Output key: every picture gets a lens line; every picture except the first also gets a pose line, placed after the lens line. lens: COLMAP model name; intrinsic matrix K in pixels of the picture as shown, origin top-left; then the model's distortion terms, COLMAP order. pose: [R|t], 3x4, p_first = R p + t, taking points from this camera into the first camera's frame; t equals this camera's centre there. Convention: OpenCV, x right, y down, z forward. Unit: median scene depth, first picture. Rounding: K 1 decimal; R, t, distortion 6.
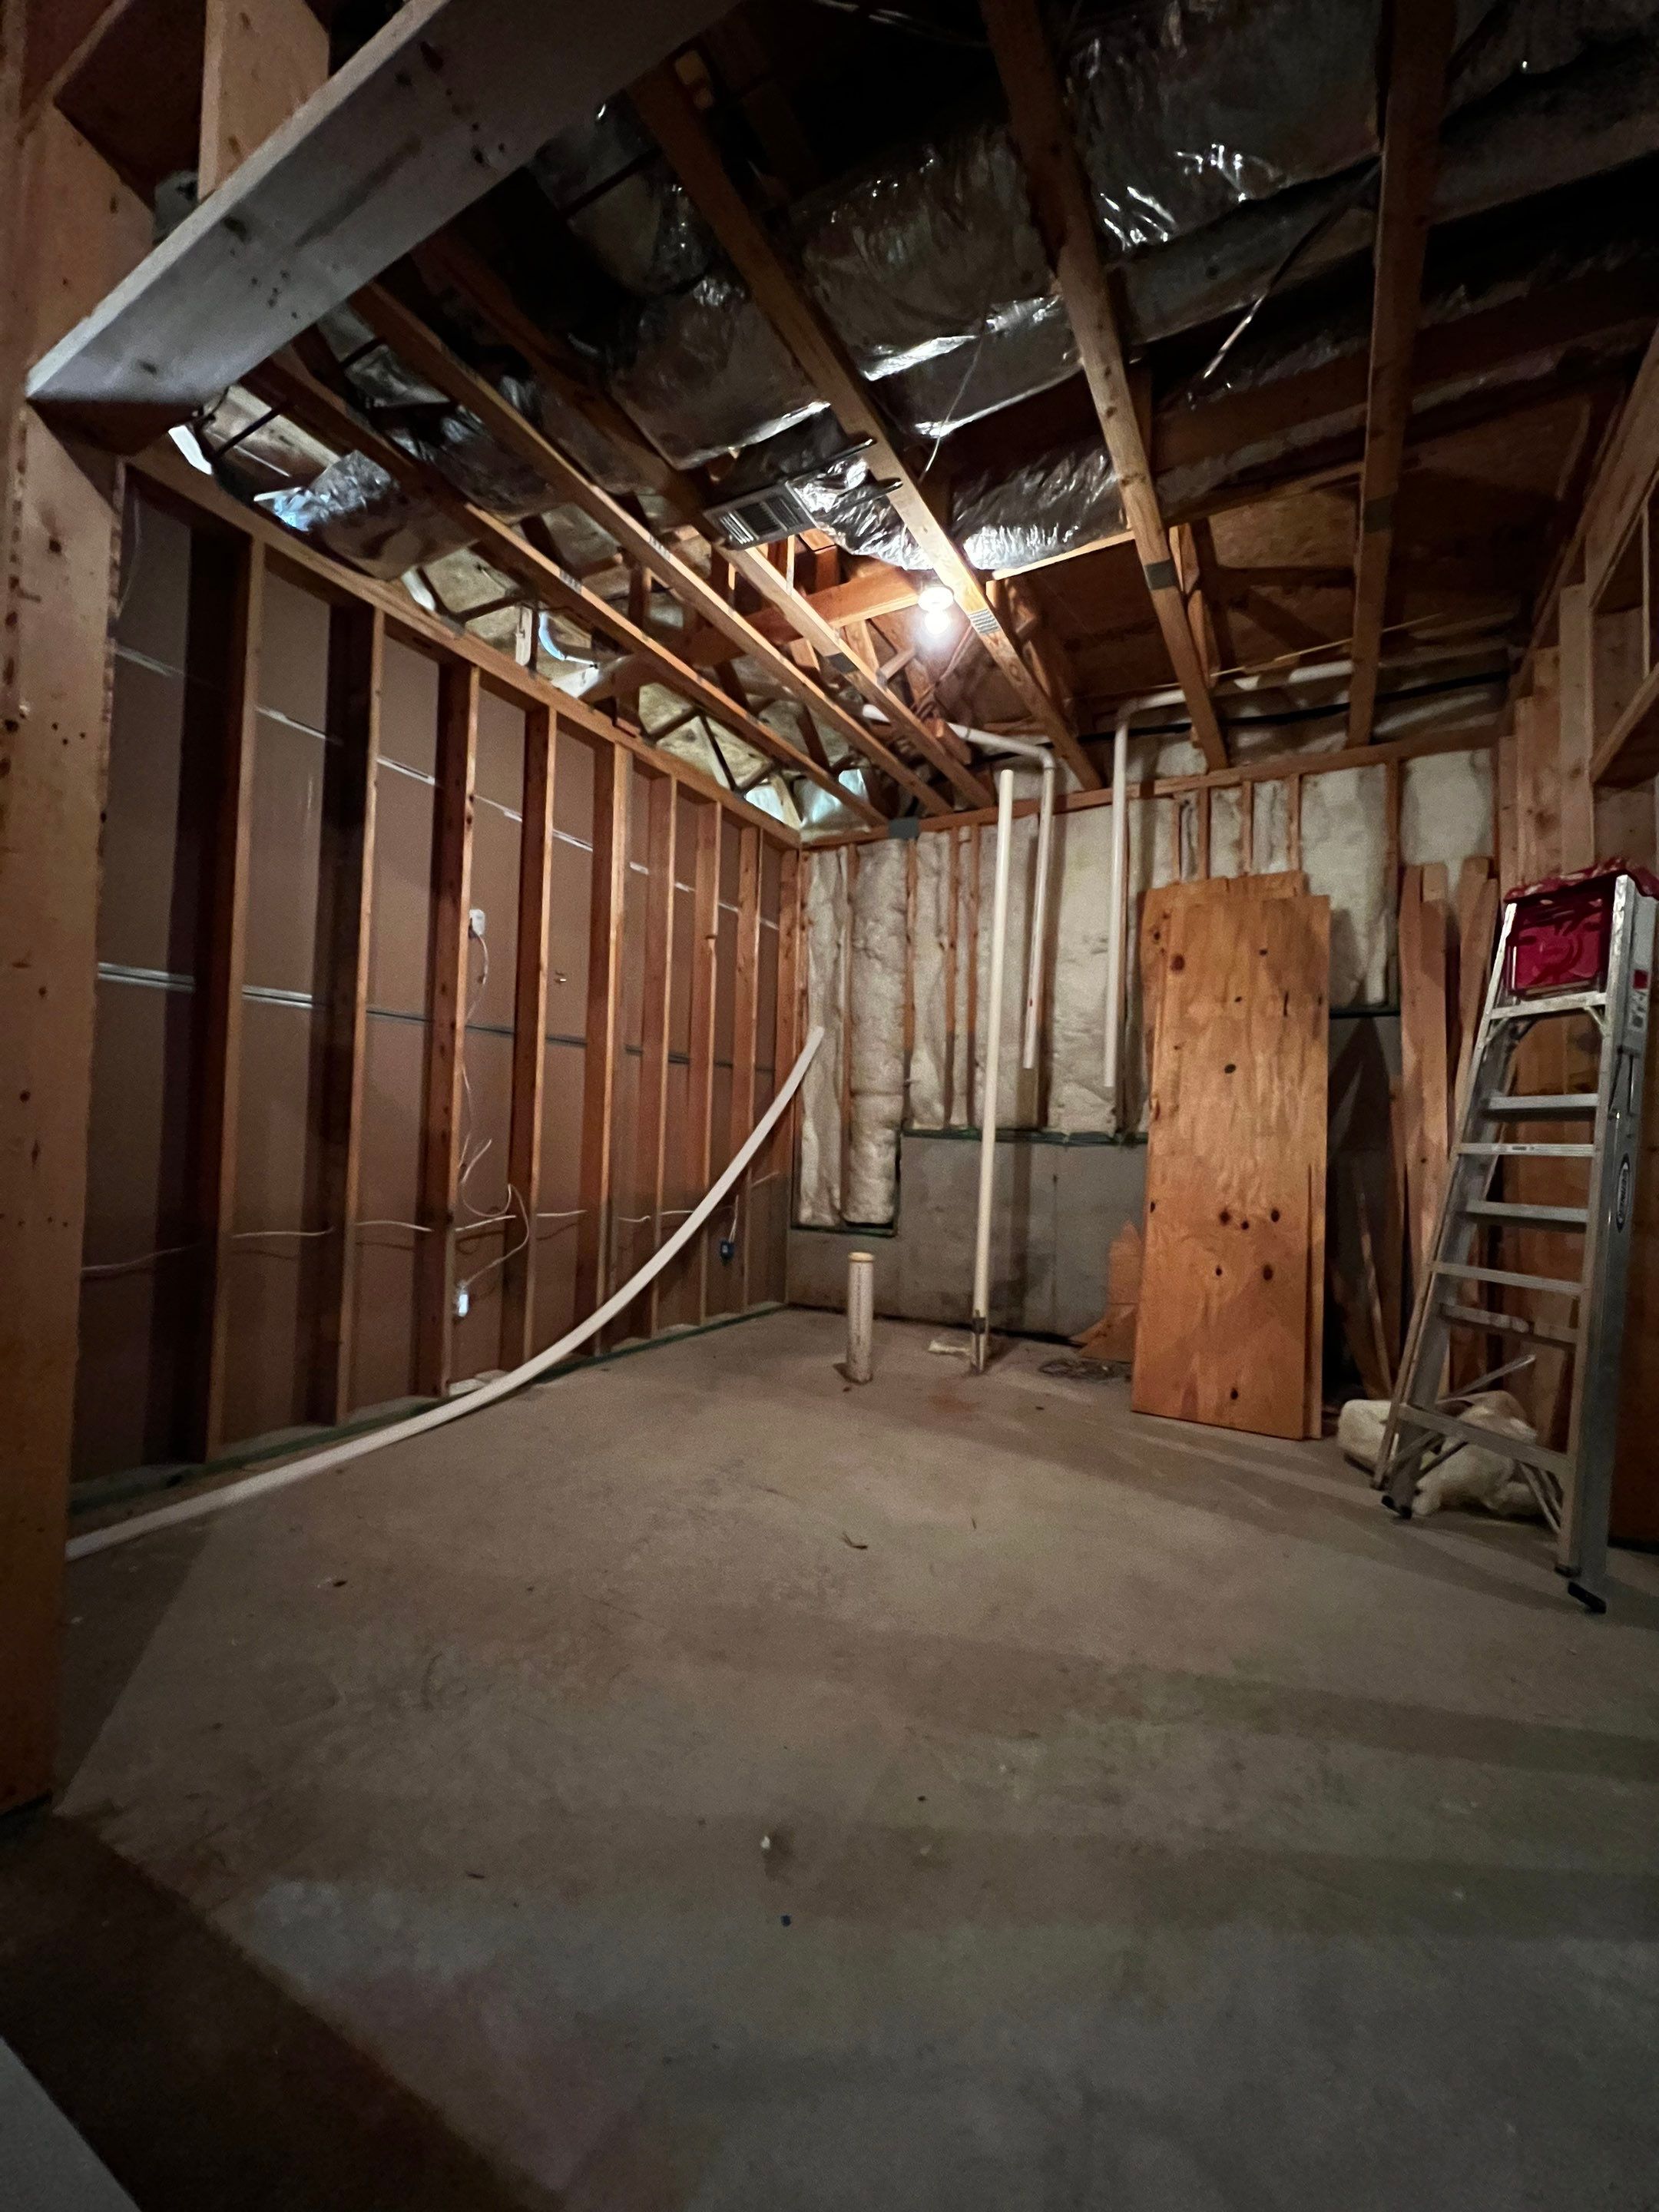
lens RADIAL K [[883.9, 0, 828.3], [0, 883.9, 1109.5], [0, 0, 1]] dist [0.004107, -0.000636]
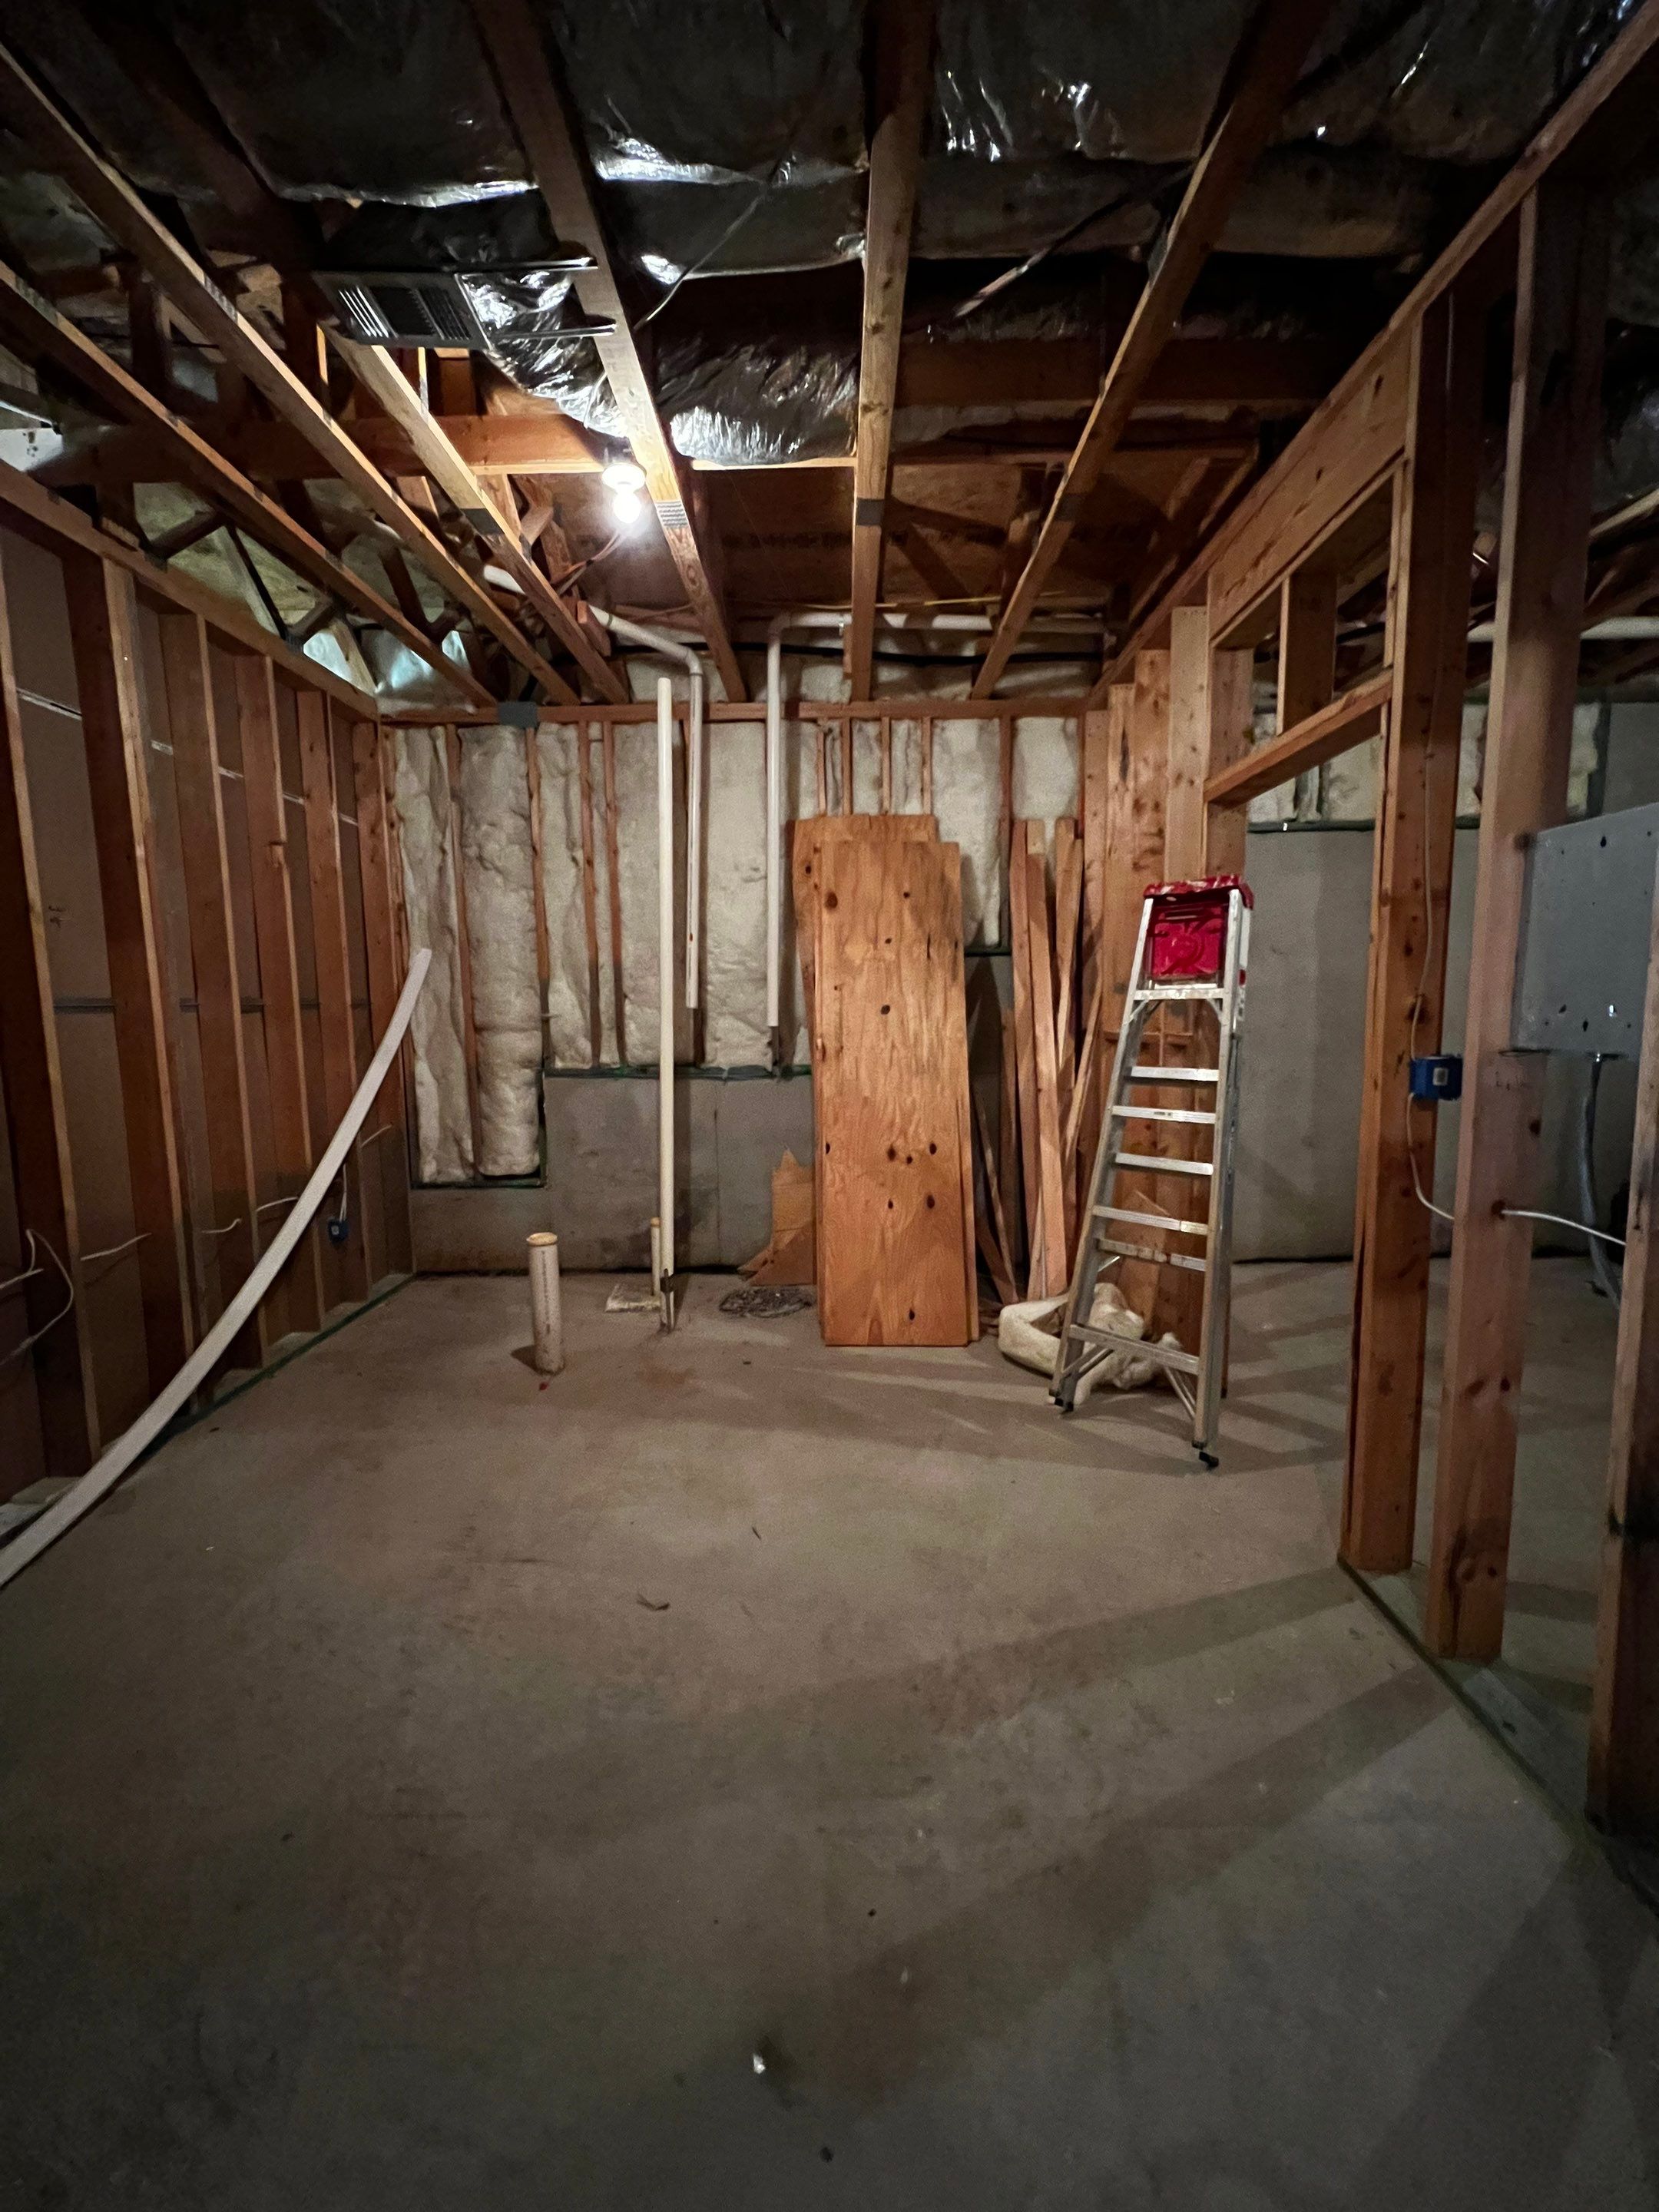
lens RADIAL K [[883.9, 0, 827.0], [0, 883.9, 1109.0], [0, 0, 1]] dist [0.004107, -0.000636]
pose [[0.878875, -0.092924, 0.467914, -0.121710], [0.019080, 0.986908, 0.160153, -0.105378], [-0.476670, -0.131826, 0.869142, 0.102921]]
